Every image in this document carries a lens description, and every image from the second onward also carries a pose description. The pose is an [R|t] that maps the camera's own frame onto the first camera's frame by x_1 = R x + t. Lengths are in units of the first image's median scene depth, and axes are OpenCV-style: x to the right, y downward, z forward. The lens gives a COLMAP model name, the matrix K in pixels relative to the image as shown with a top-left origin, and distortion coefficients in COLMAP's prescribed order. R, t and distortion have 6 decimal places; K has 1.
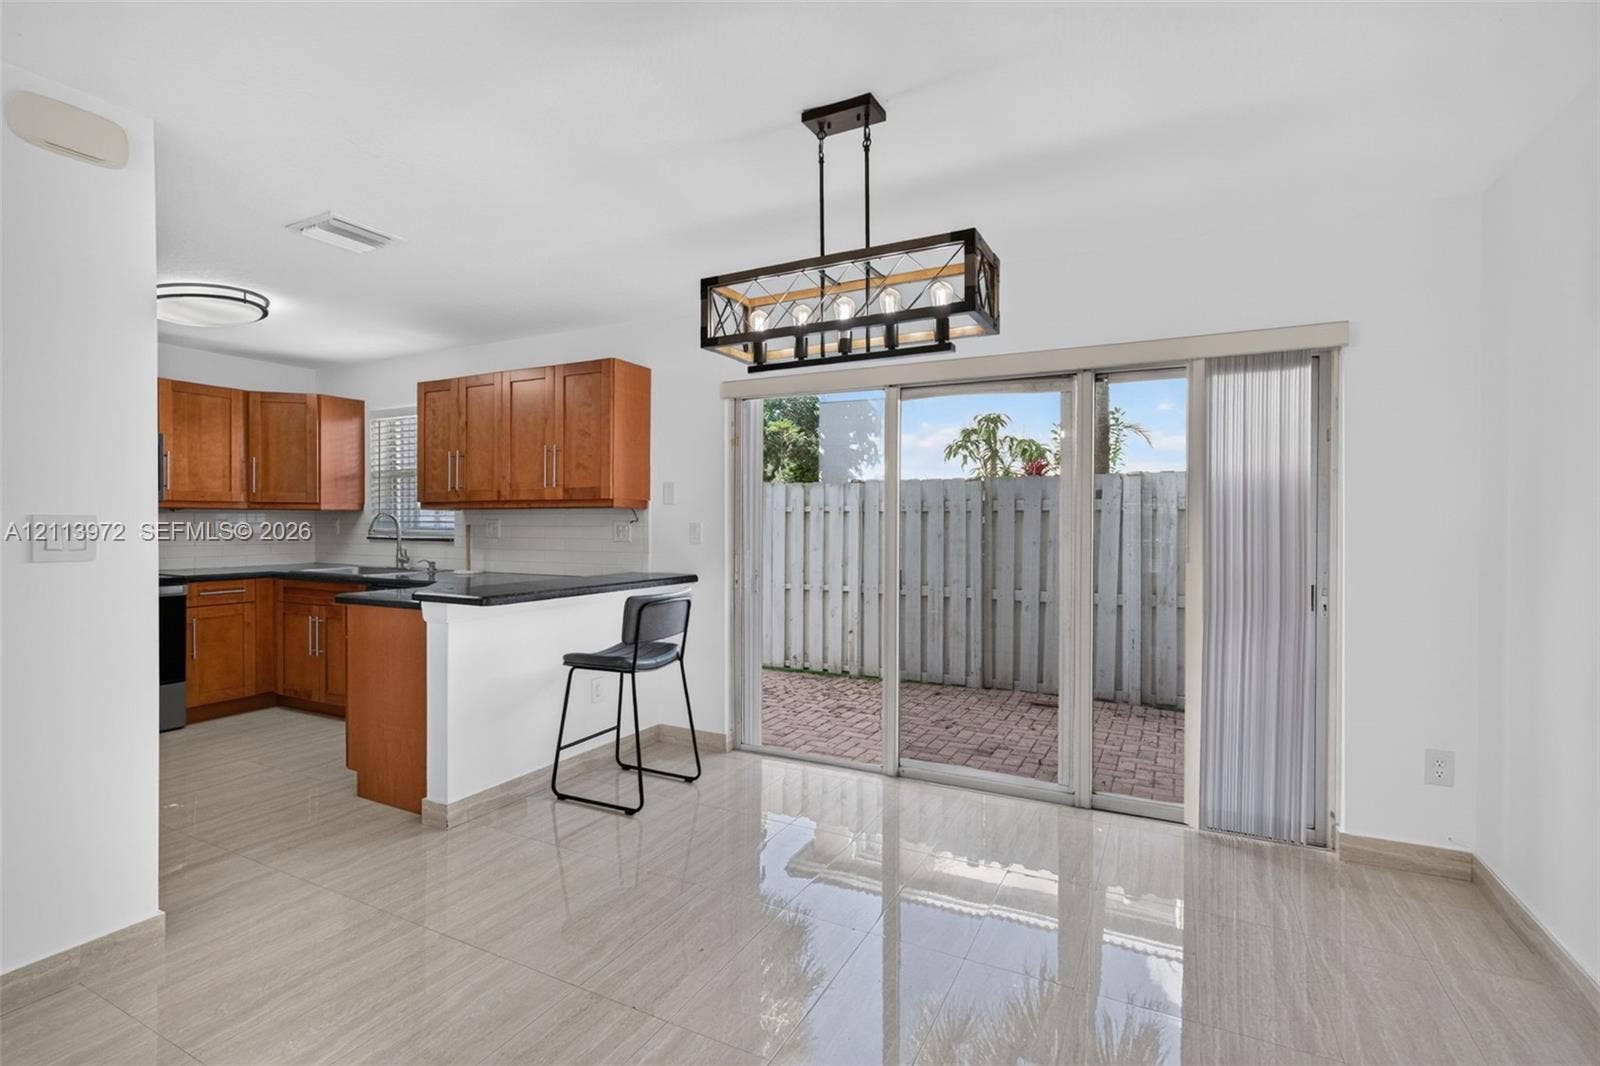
lens RADIAL K [[720.2, 0, 817.7], [0, 720.2, 526.3], [0, 0, 1]] dist [-0.001965, 0.000304]
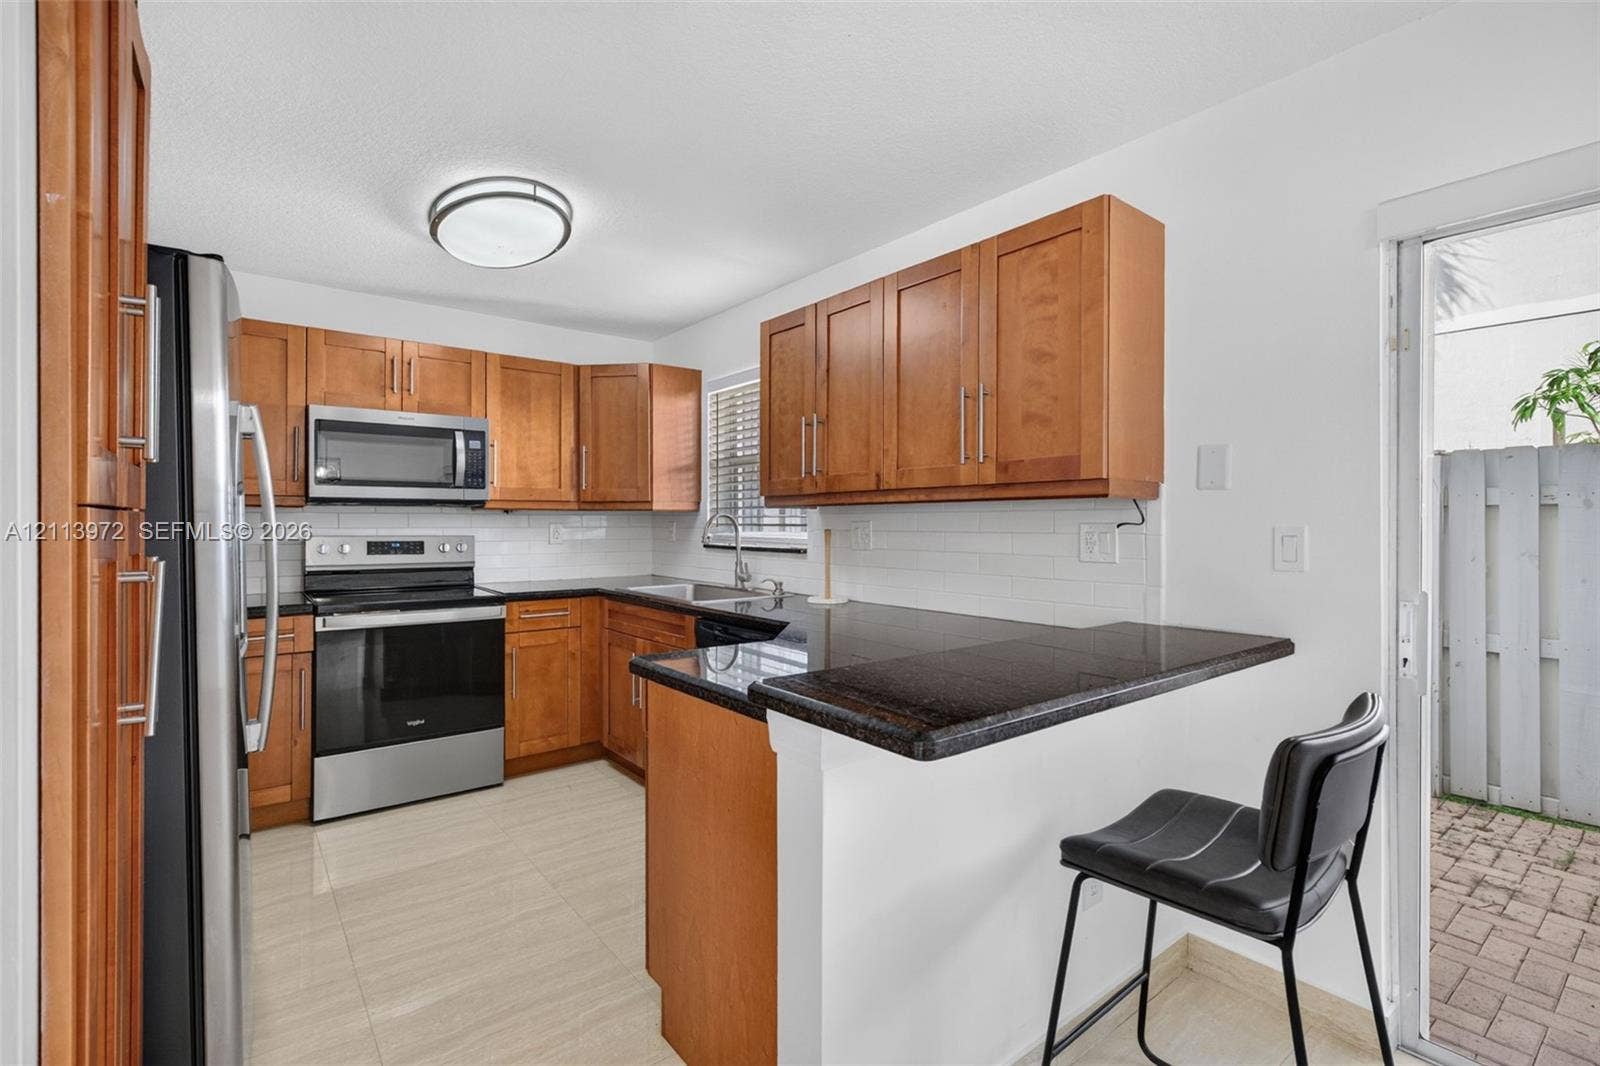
lens RADIAL K [[732.1, 0, 819.1], [0, 732.1, 519.1], [0, 0, 1]] dist [-0.001822, -0.000187]
pose [[0.908952, -0.005426, -0.416865, -0.209069], [0.000895, 0.999938, -0.011063, -0.004139], [0.416899, 0.009682, 0.908901, 0.379453]]
